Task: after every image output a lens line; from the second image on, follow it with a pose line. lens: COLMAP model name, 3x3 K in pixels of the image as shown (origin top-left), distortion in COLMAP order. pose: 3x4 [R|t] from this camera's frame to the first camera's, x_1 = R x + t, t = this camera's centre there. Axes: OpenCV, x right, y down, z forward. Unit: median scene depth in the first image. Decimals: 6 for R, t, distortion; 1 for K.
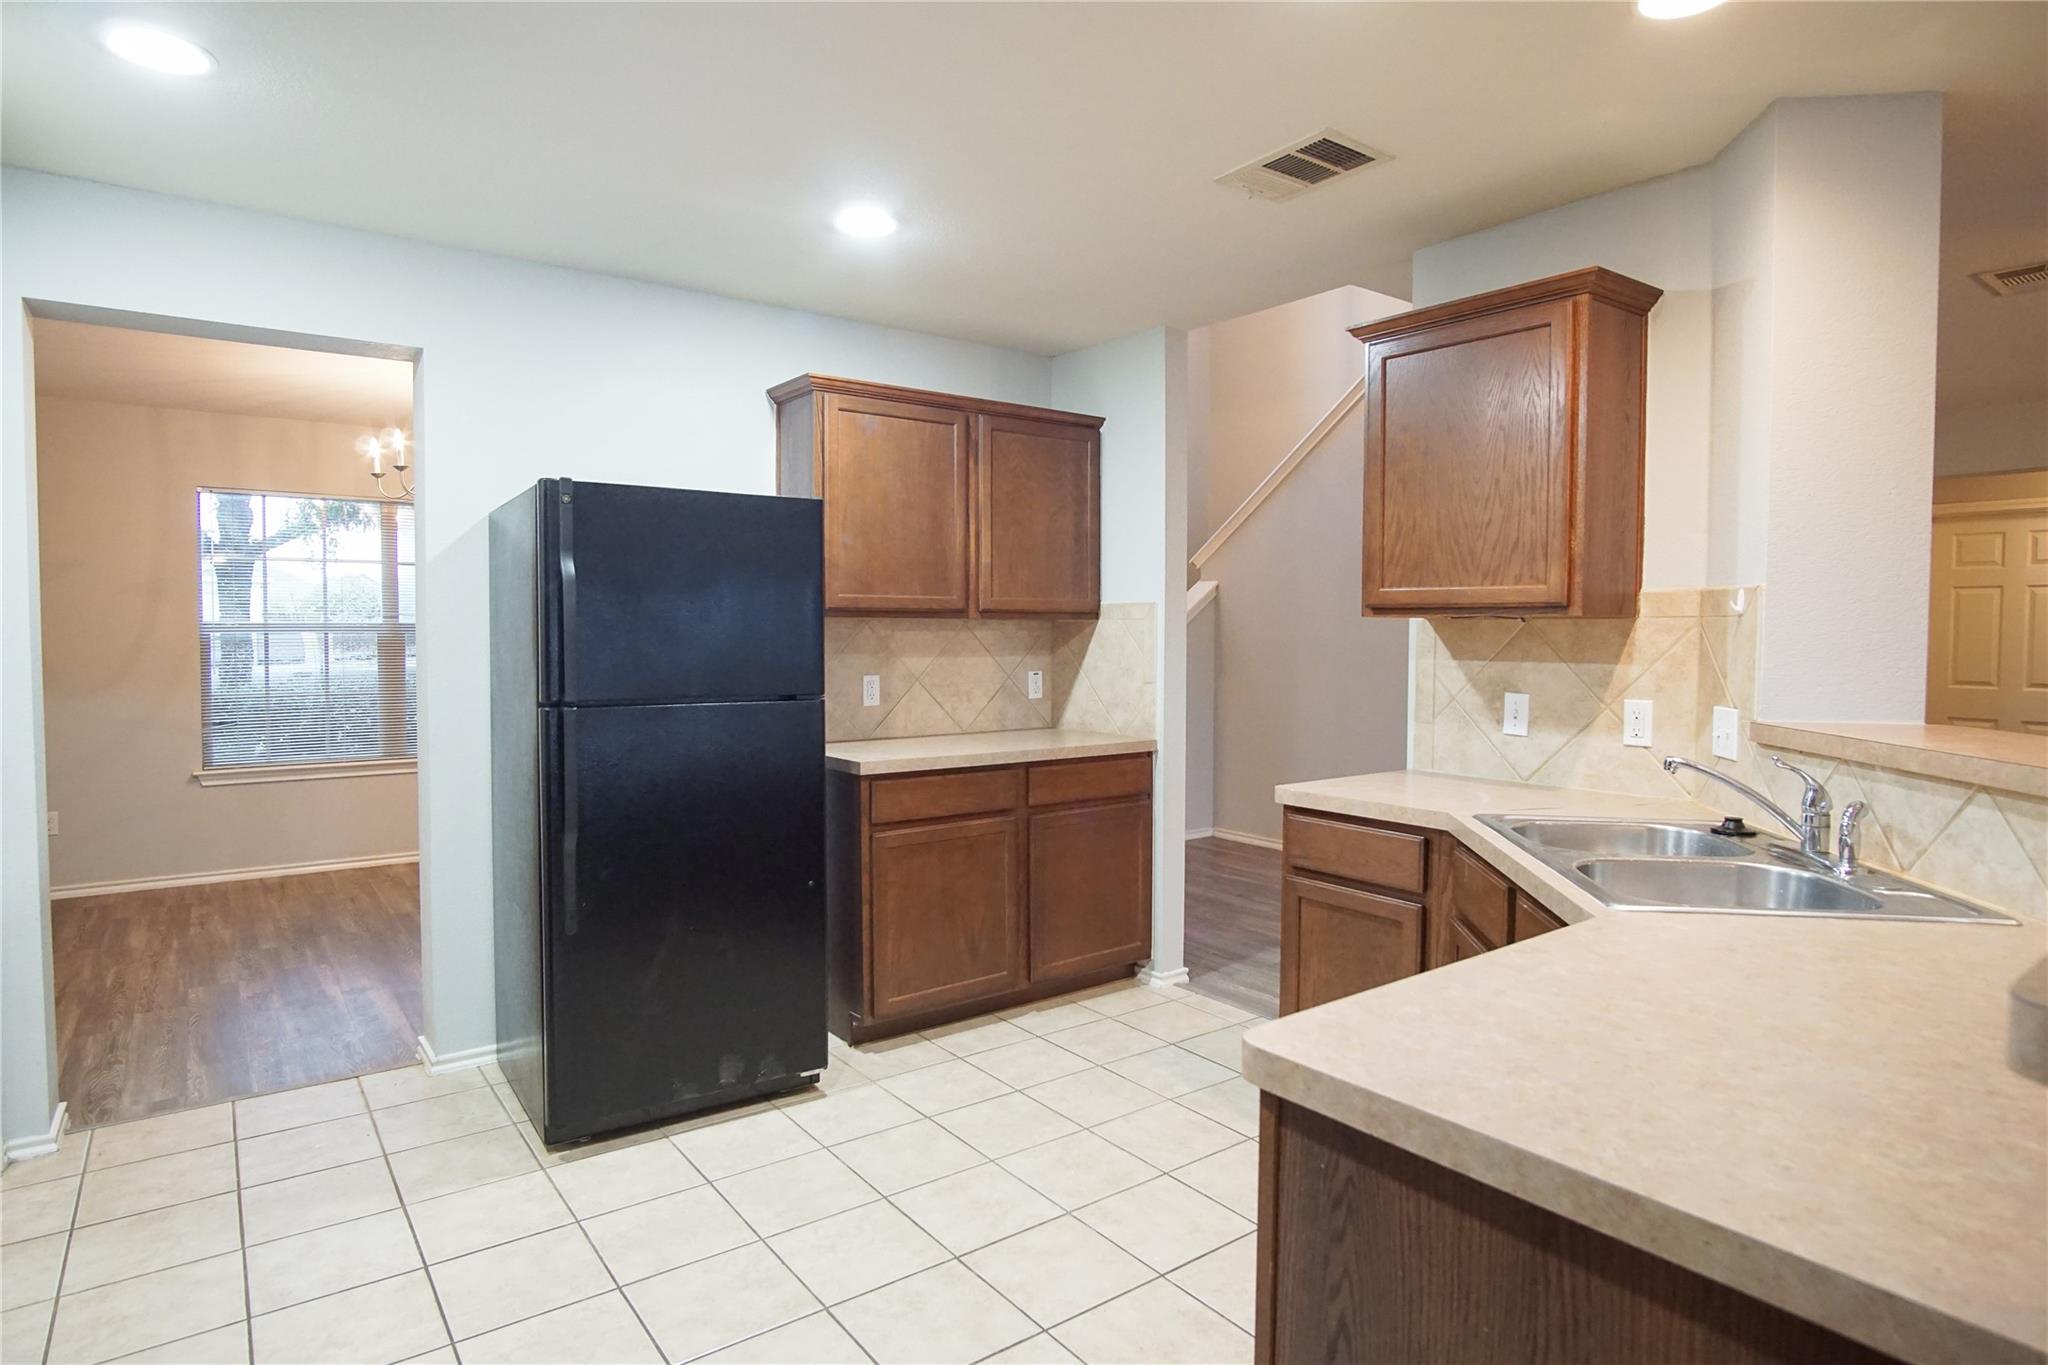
lens RADIAL K [[1103.1, 0, 1030.0], [0, 1103.1, 667.0], [0, 0, 1]] dist [-0.027802, 0.000369]
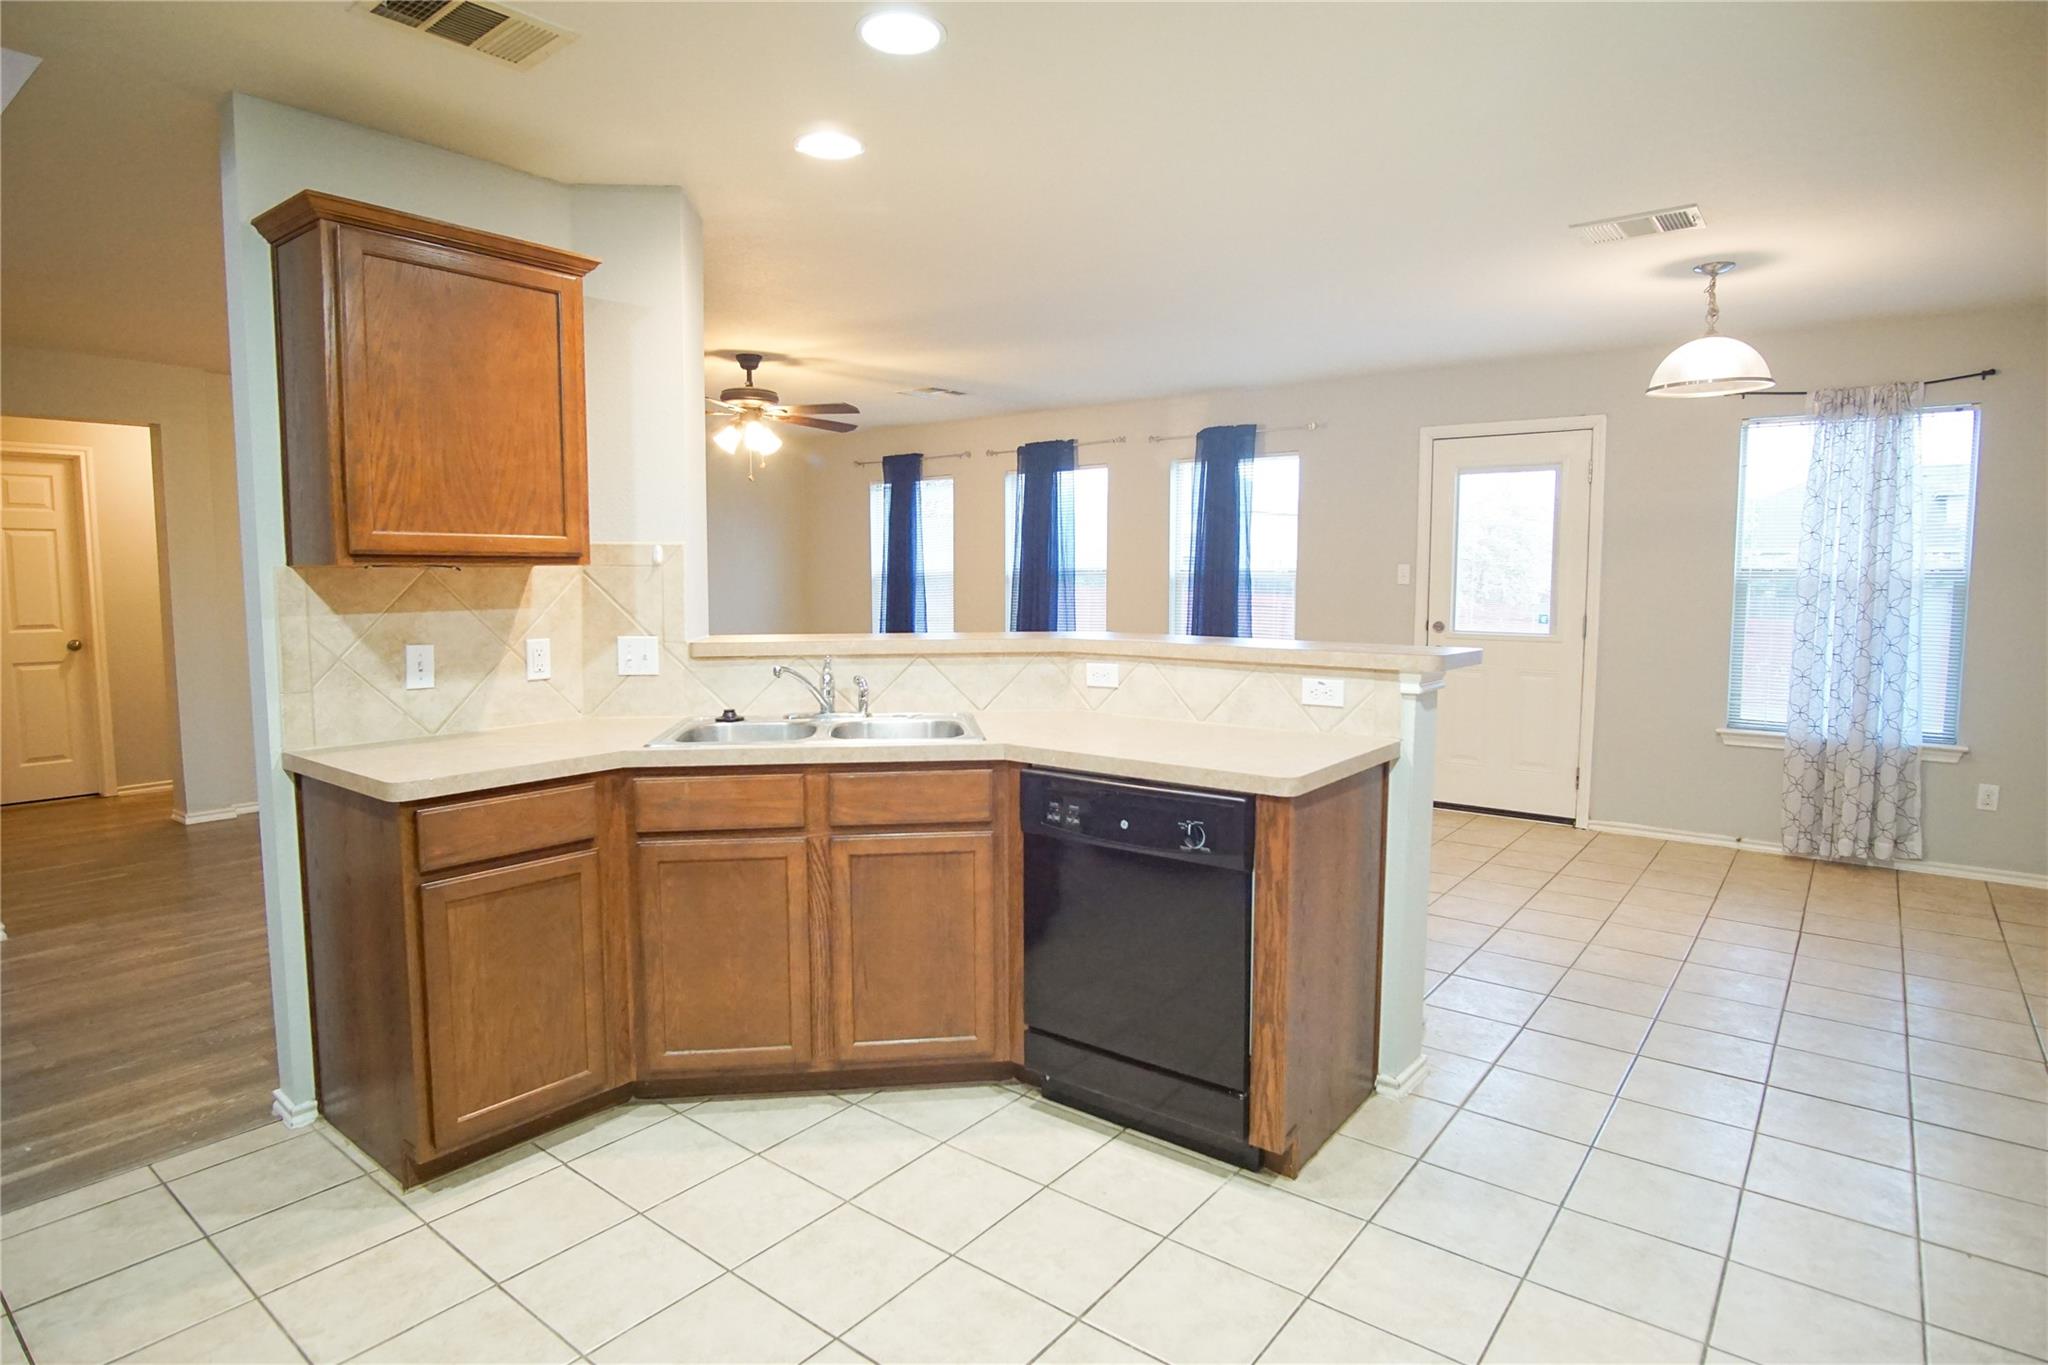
lens RADIAL K [[1103.1, 0, 1030.0], [0, 1103.1, 667.0], [0, 0, 1]] dist [-0.027802, 0.000369]
pose [[-0.258785, -0.089809, 0.961751, -0.618460], [0.033647, 0.994226, 0.101896, -0.036536], [-0.965349, 0.058729, -0.254269, 0.736021]]
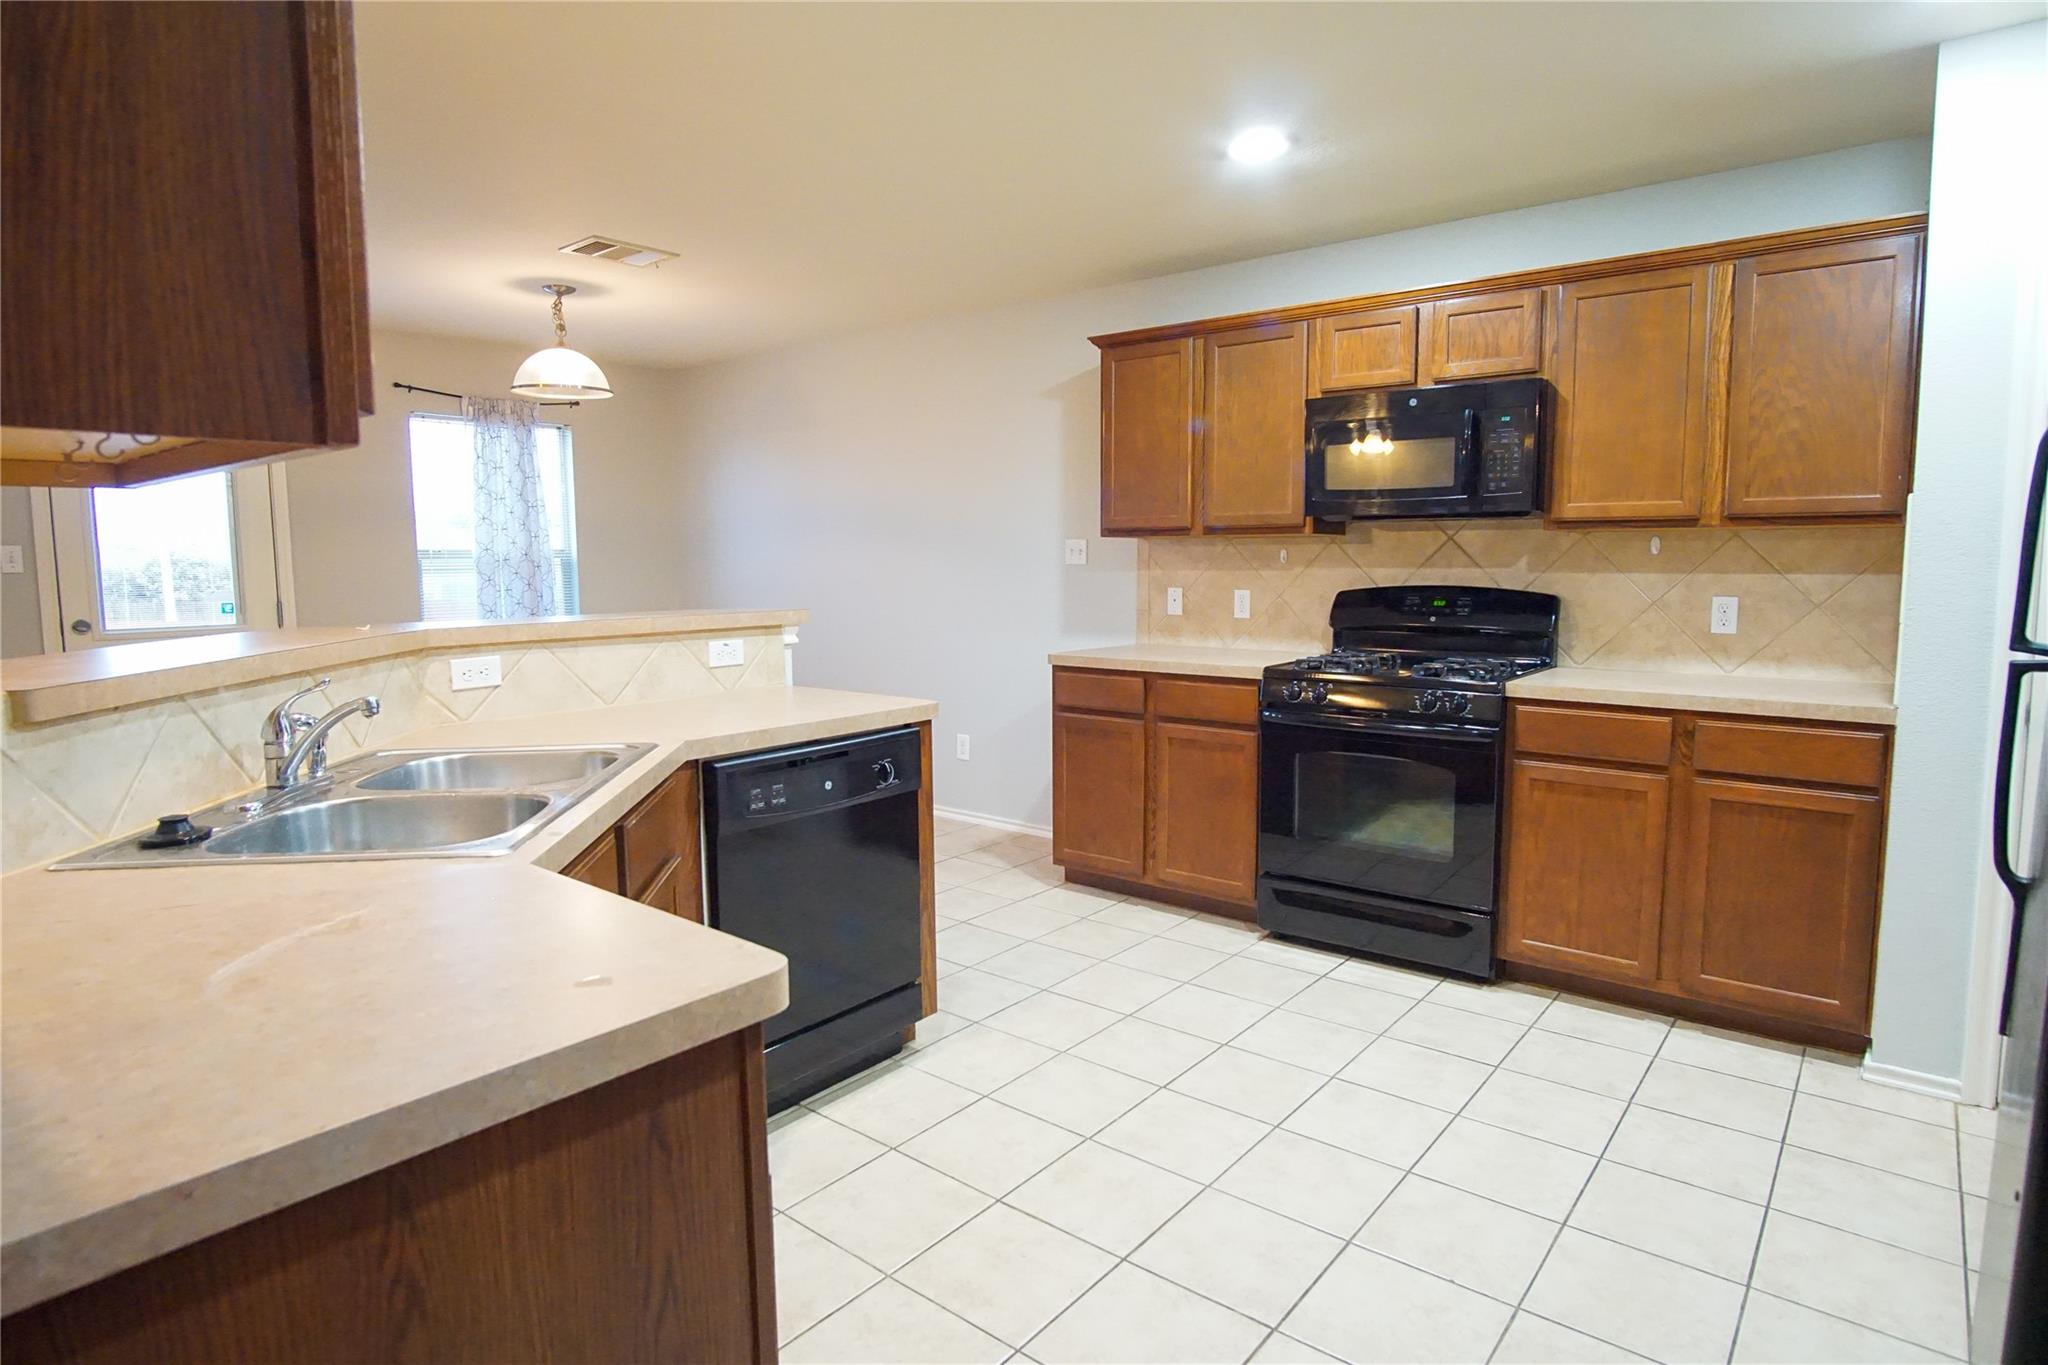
lens RADIAL K [[1103.1, 0, 1030.0], [0, 1103.1, 667.0], [0, 0, 1]] dist [-0.027802, 0.000369]
pose [[-0.970453, 0.025876, -0.239898, 0.222619], [-0.005972, 0.991353, 0.131089, -0.030751], [0.241216, 0.128648, -0.961907, 1.306851]]
